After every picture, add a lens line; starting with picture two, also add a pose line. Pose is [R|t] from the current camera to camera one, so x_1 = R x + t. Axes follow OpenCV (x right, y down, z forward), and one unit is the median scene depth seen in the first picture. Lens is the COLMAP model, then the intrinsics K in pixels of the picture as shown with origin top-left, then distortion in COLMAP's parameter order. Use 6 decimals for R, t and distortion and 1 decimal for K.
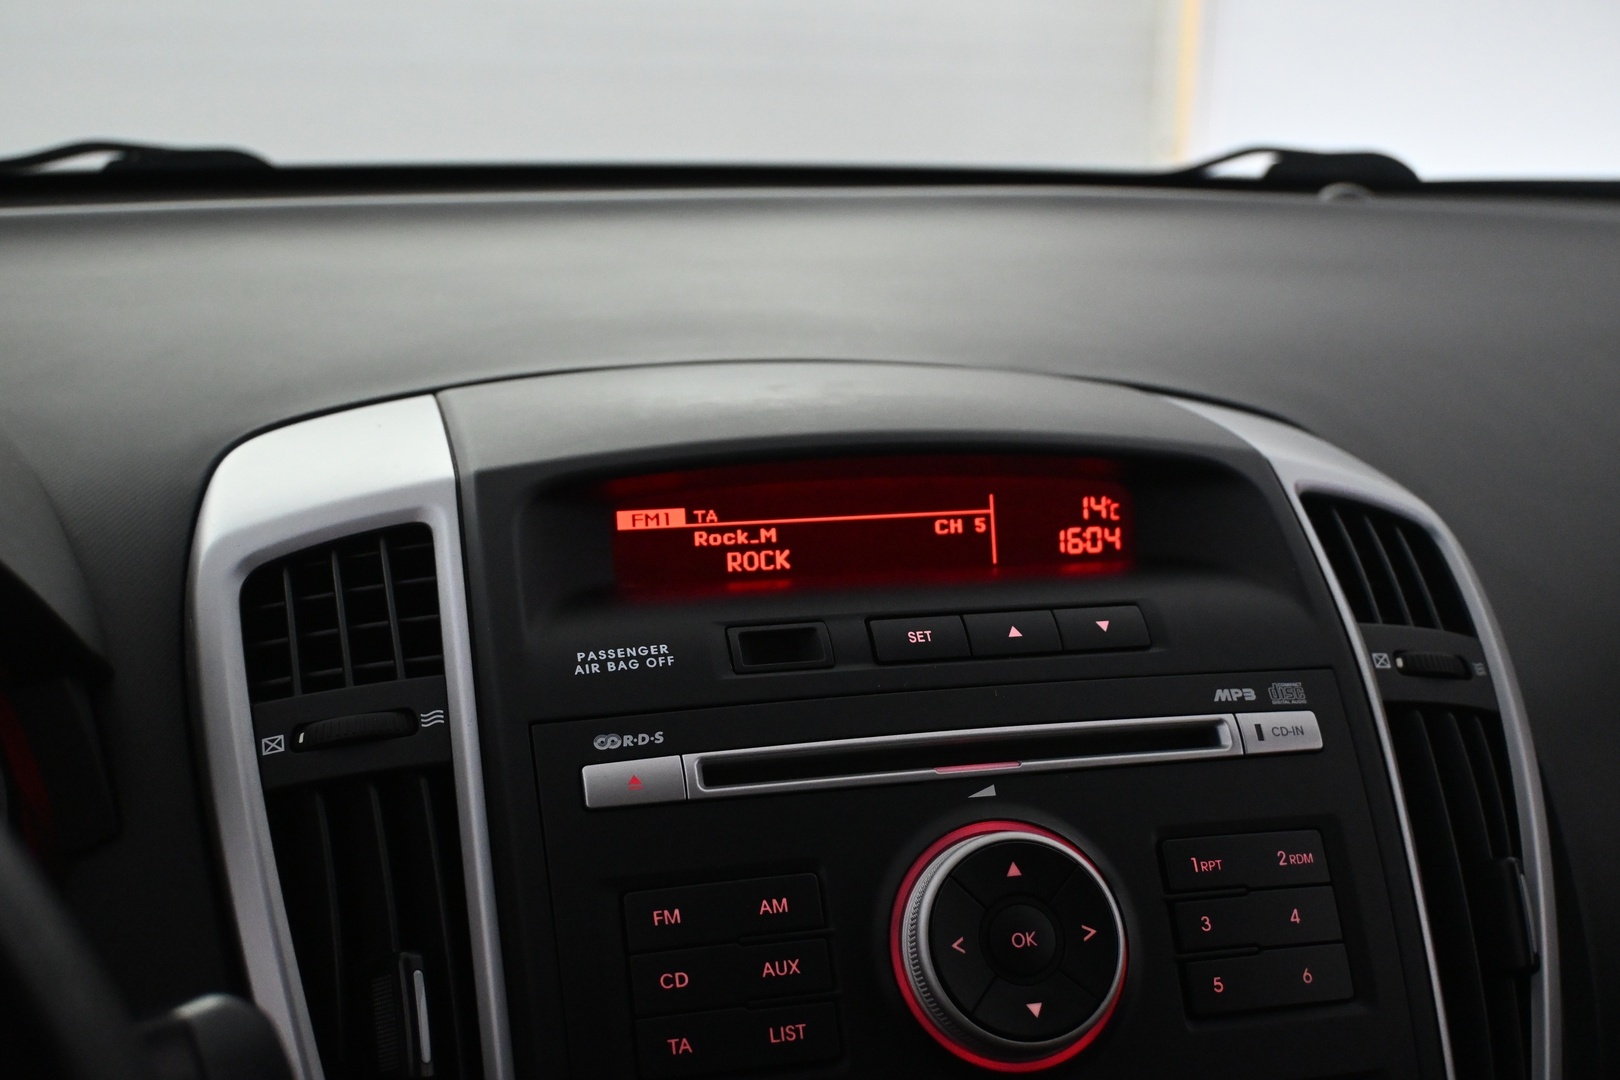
lens RADIAL K [[2054.8, 0, 810.0], [0, 2054.8, 540.0], [0, 0, 1]] dist [0.029327, 0.020825]
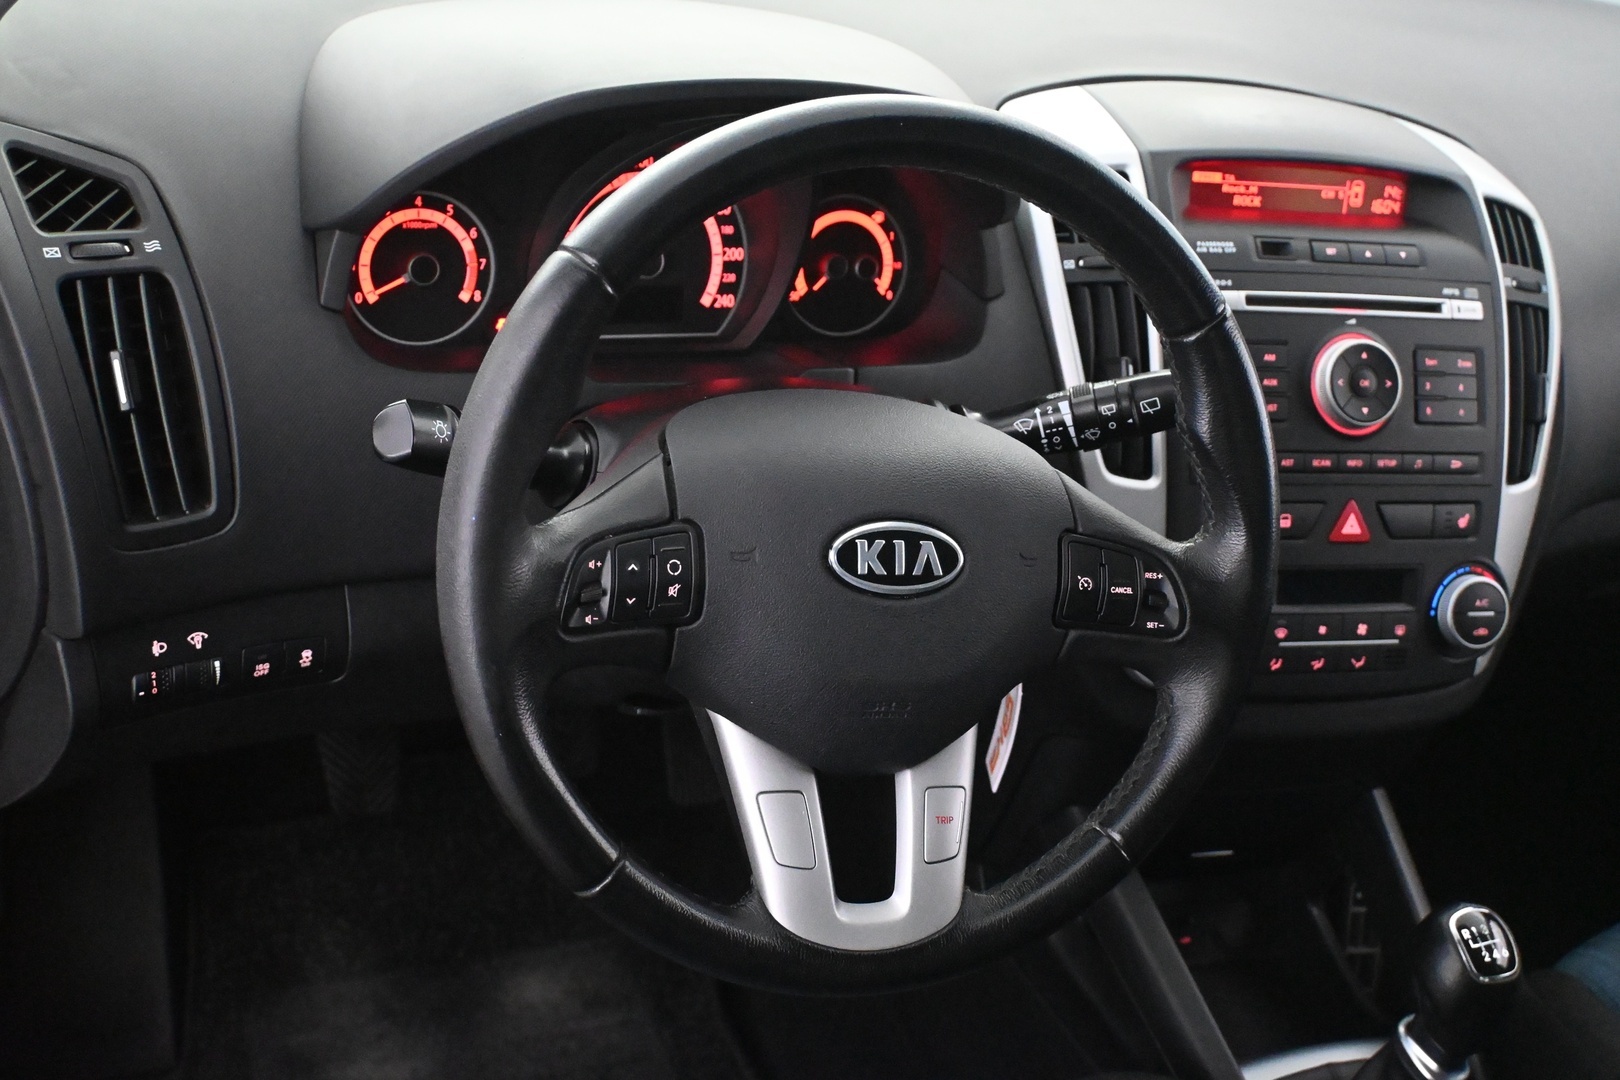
lens RADIAL K [[2088.7, 0, 810.0], [0, 2088.7, 540.0], [0, 0, 1]] dist [0.036414, 0.062231]
pose [[0.987218, 0.116547, 0.108704, -0.730765], [-0.141678, 0.954147, 0.263687, -0.178806], [-0.072988, -0.275717, 0.958464, -1.291210]]
